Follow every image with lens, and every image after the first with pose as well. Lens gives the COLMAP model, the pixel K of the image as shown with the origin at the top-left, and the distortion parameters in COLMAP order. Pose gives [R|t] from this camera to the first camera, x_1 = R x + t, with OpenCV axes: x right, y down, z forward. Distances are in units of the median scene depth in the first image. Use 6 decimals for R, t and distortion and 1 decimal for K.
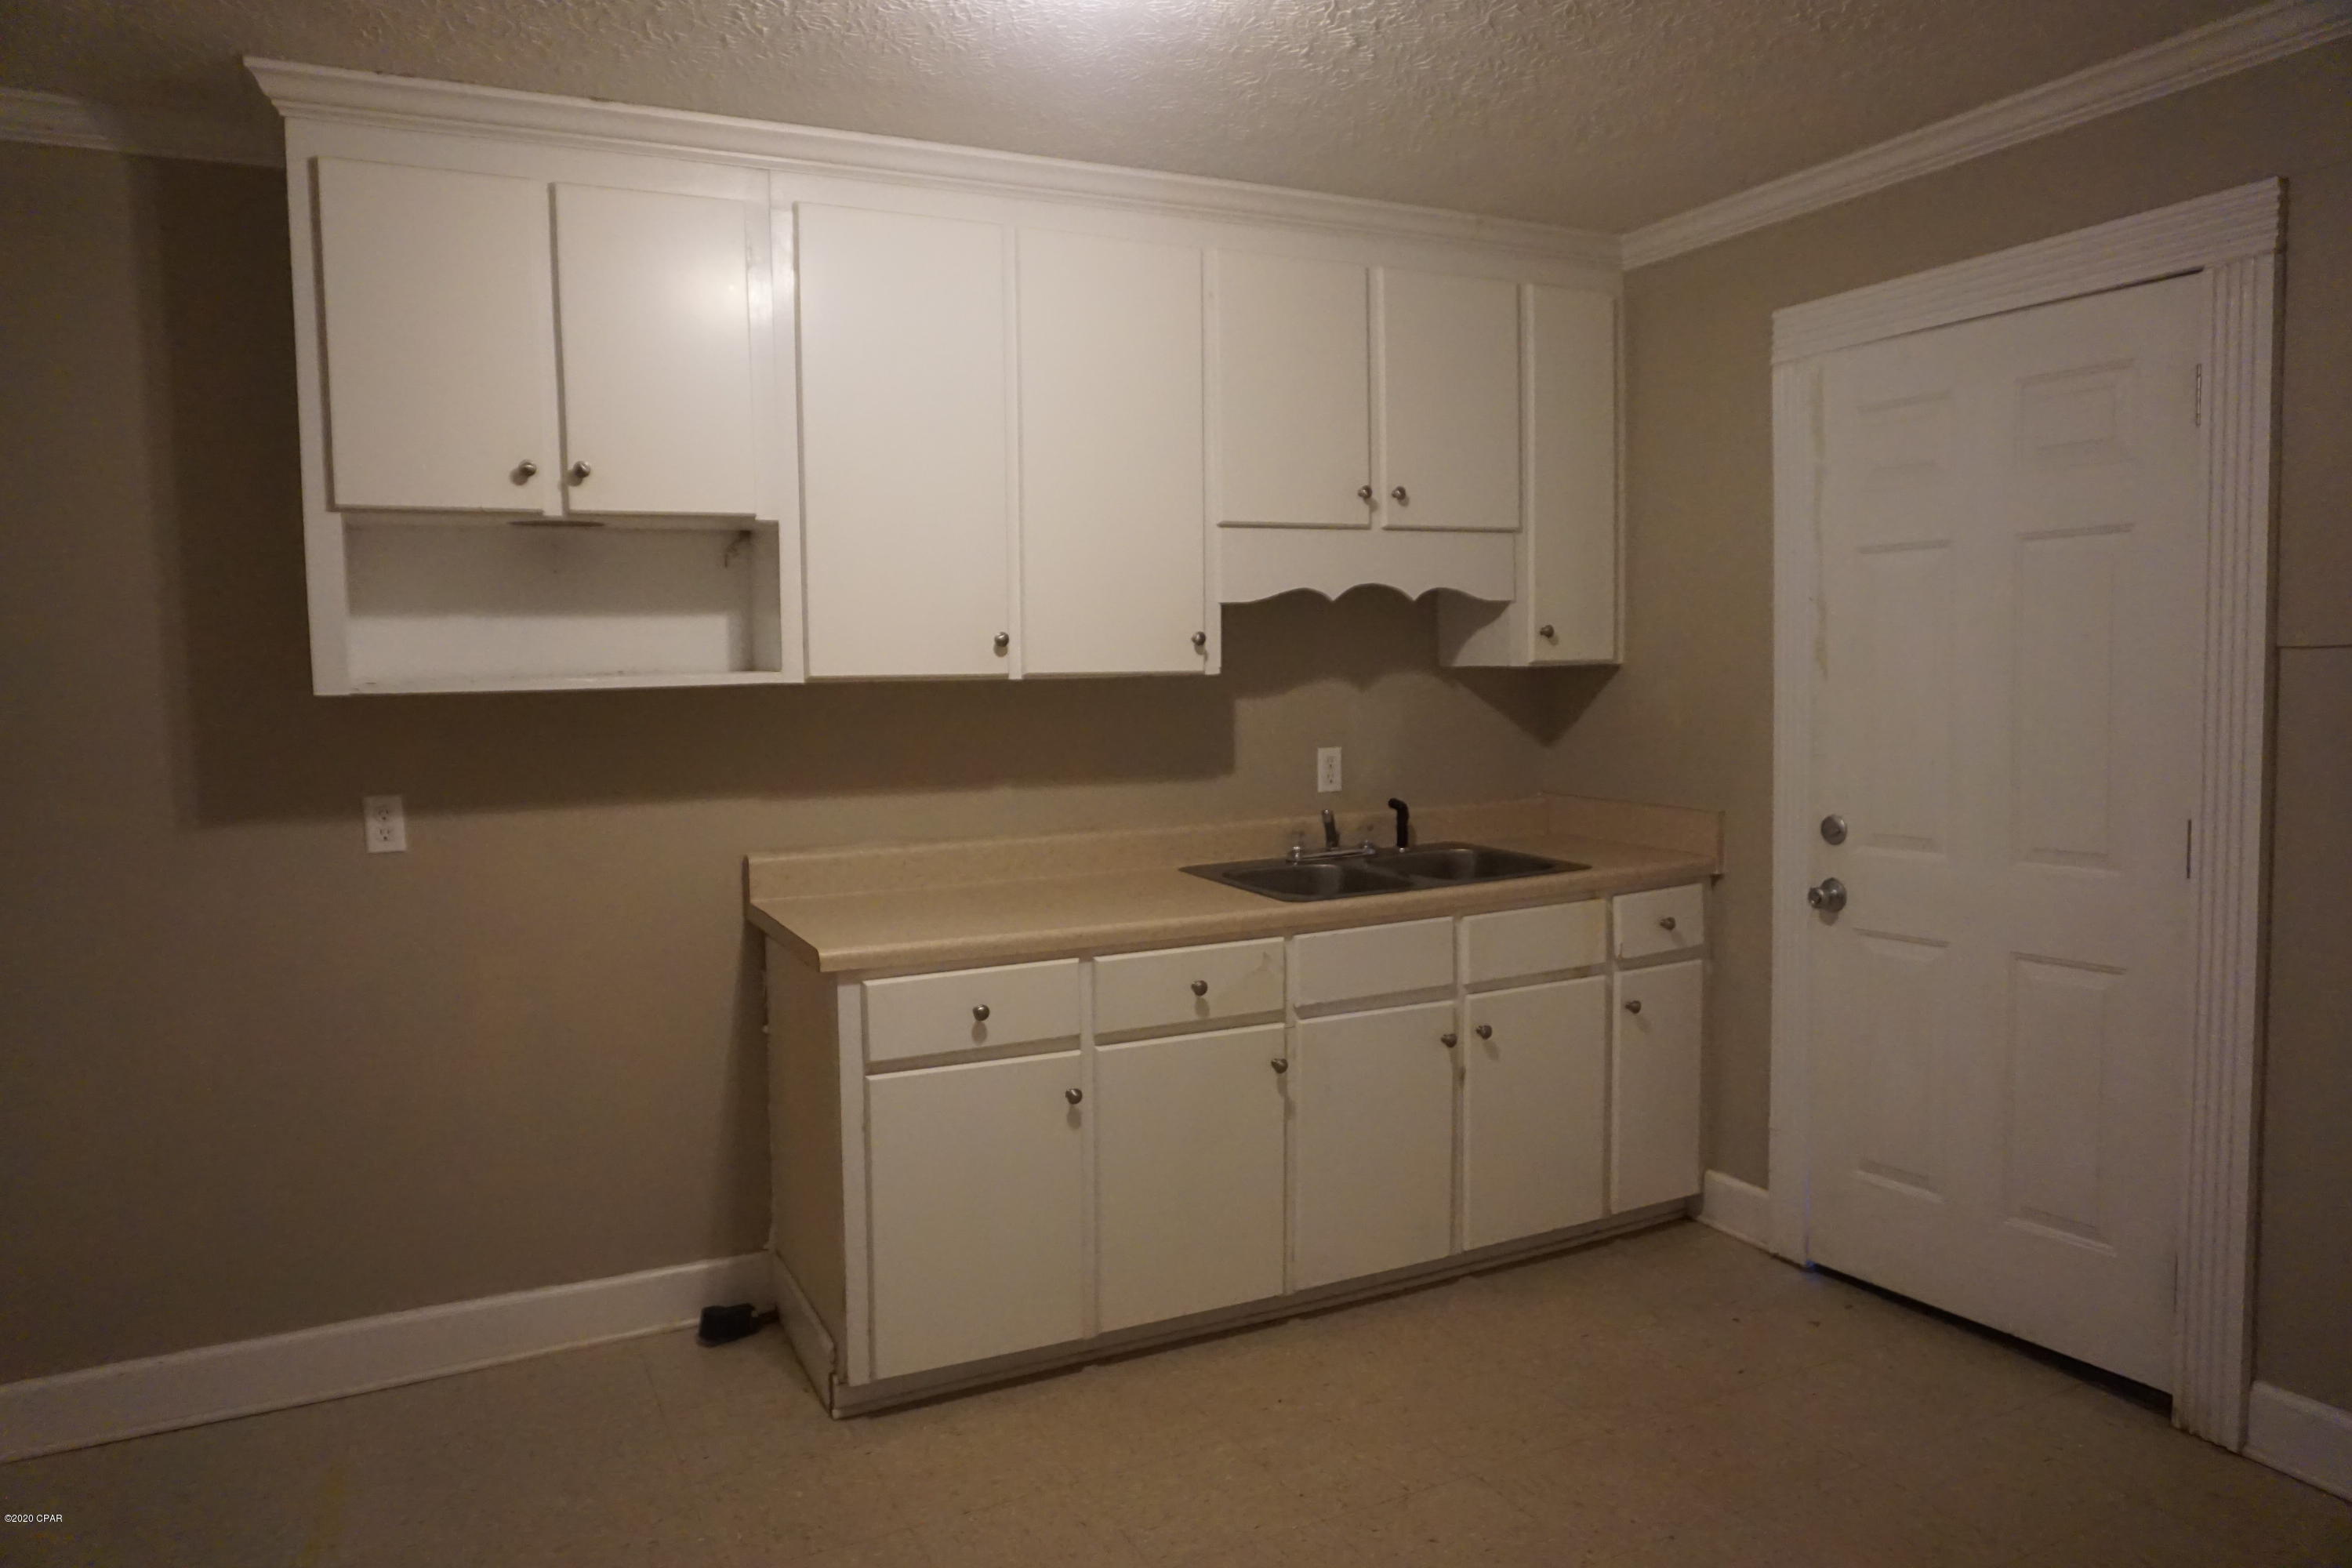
lens RADIAL K [[1571.1, 0, 1169.1], [0, 1571.1, 786.1], [0, 0, 1]] dist [-0.049131, 0.035497]
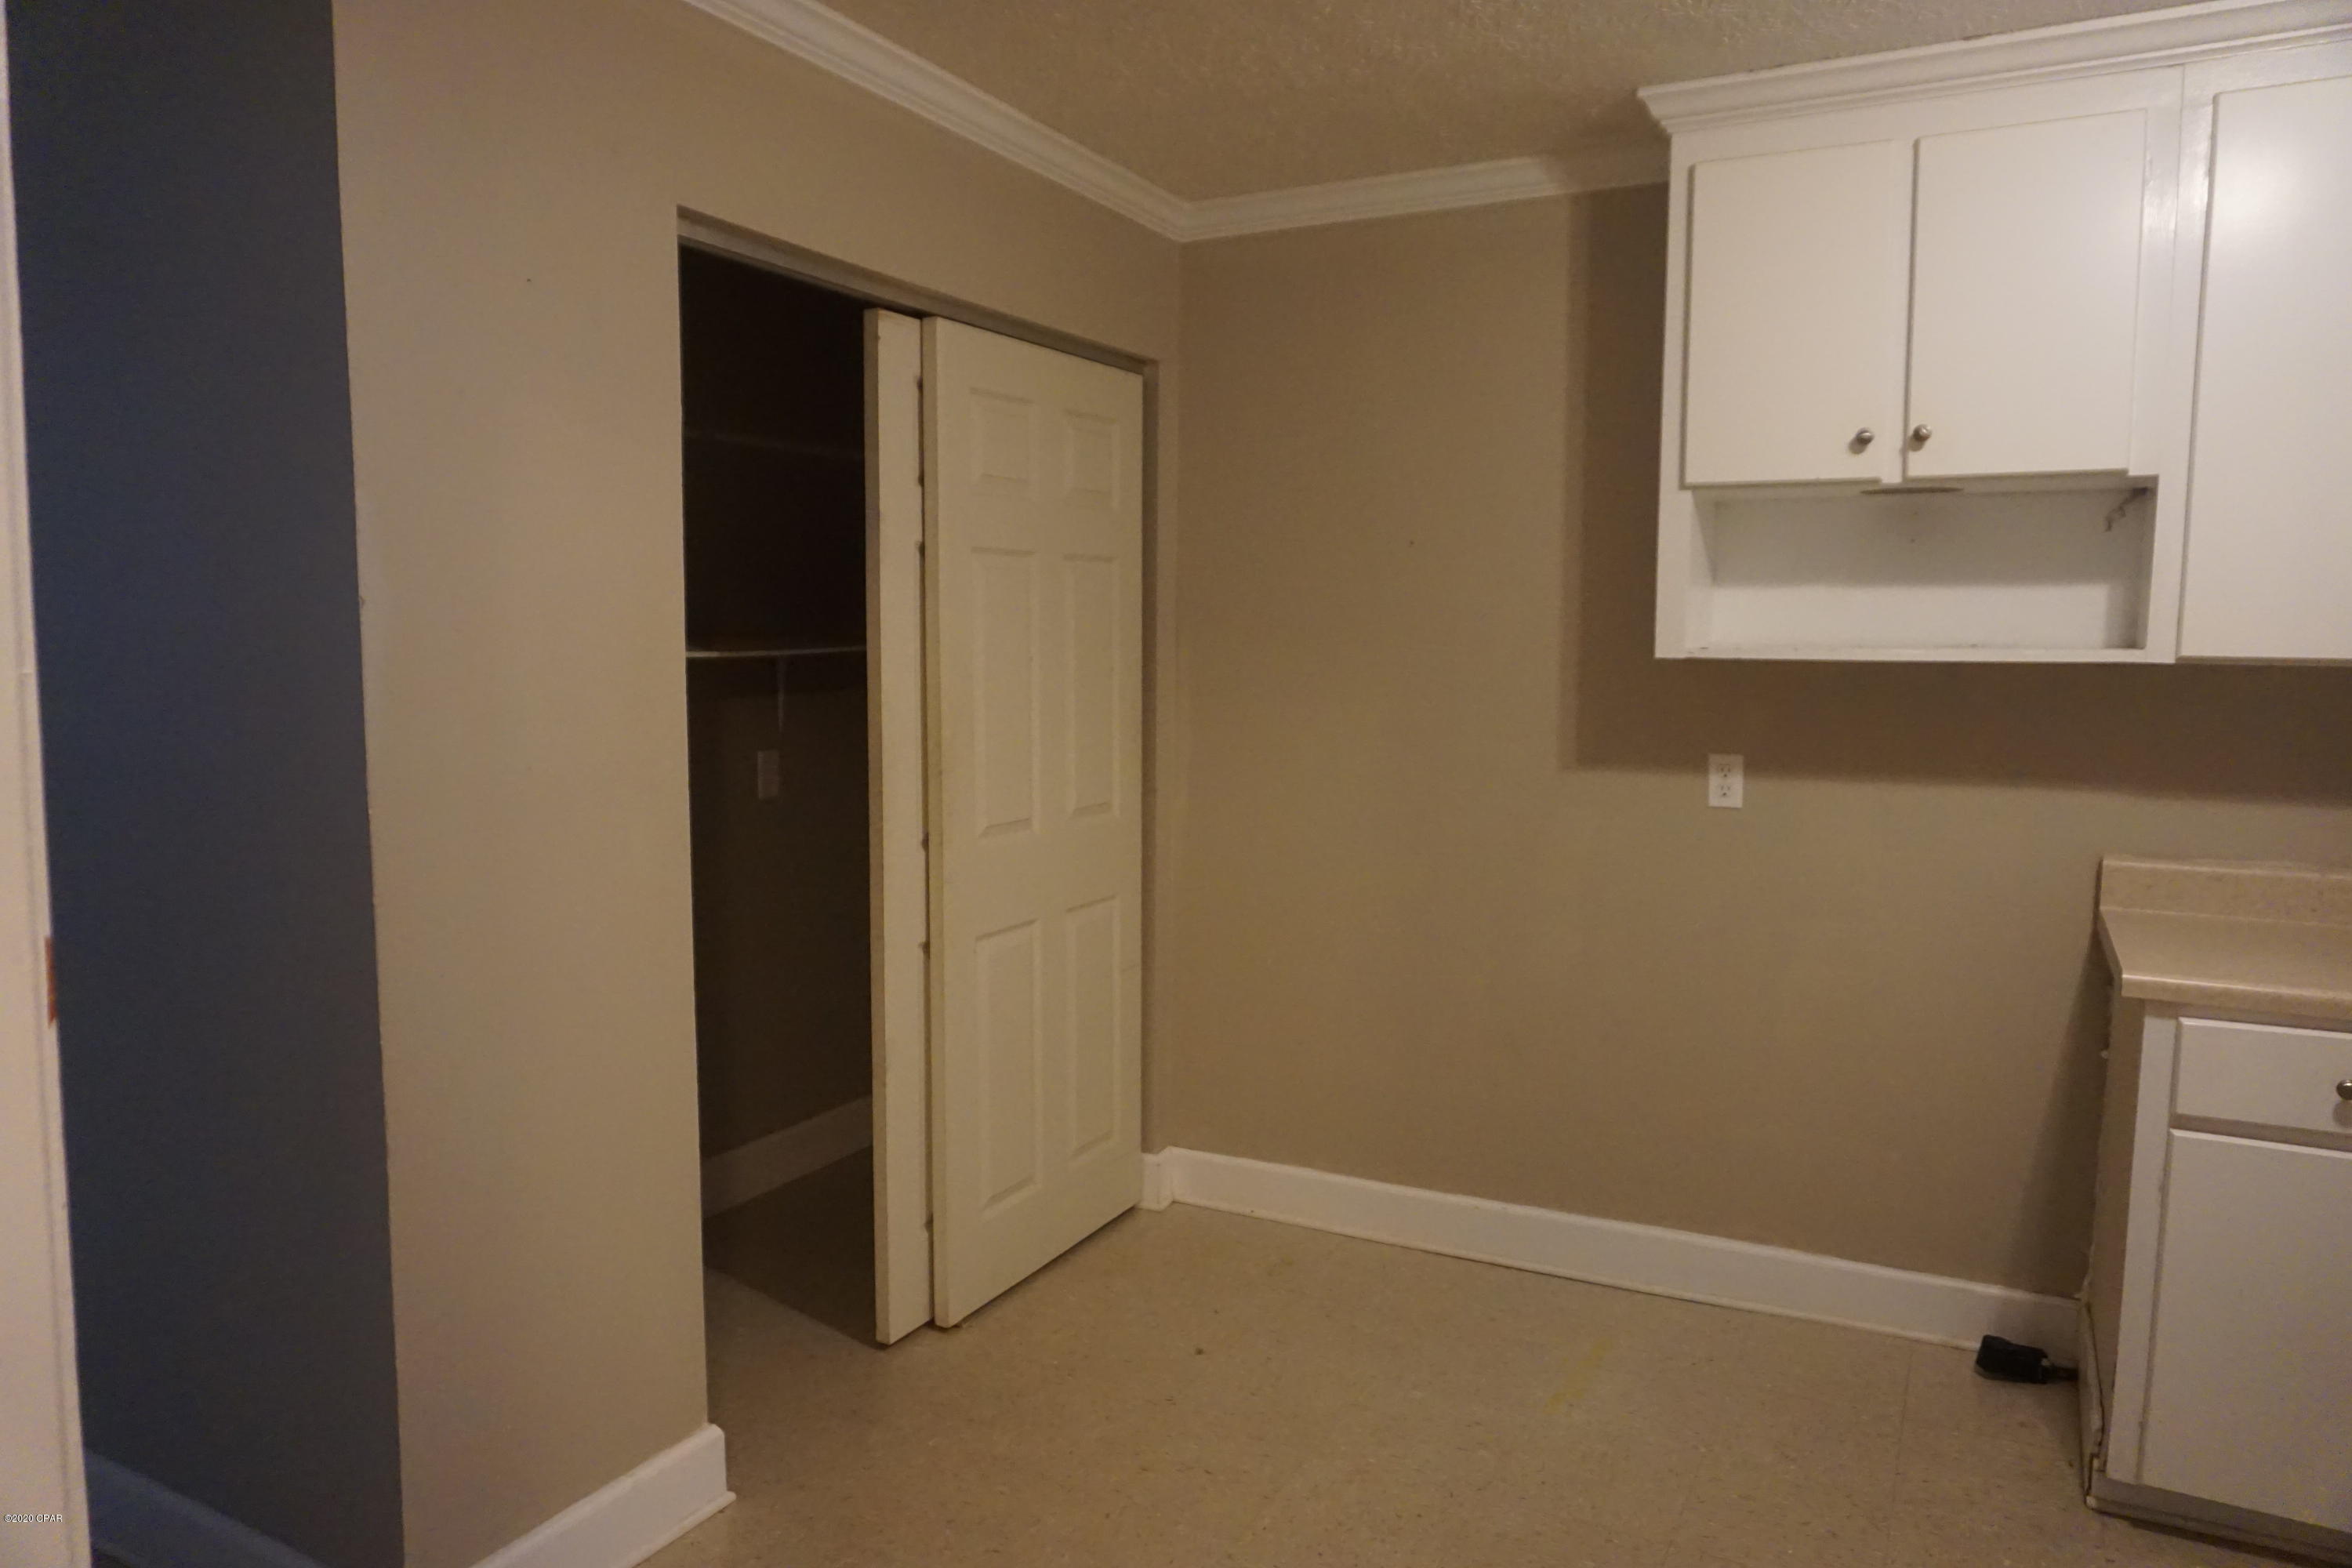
lens RADIAL K [[1571.1, 0, 1169.1], [0, 1571.1, 786.1], [0, 0, 1]] dist [-0.049131, 0.035497]
pose [[0.583411, 0.096037, -0.806479, 0.143924], [-0.081829, 0.994882, 0.059277, -0.004504], [0.808044, 0.031410, 0.588284, 0.062426]]
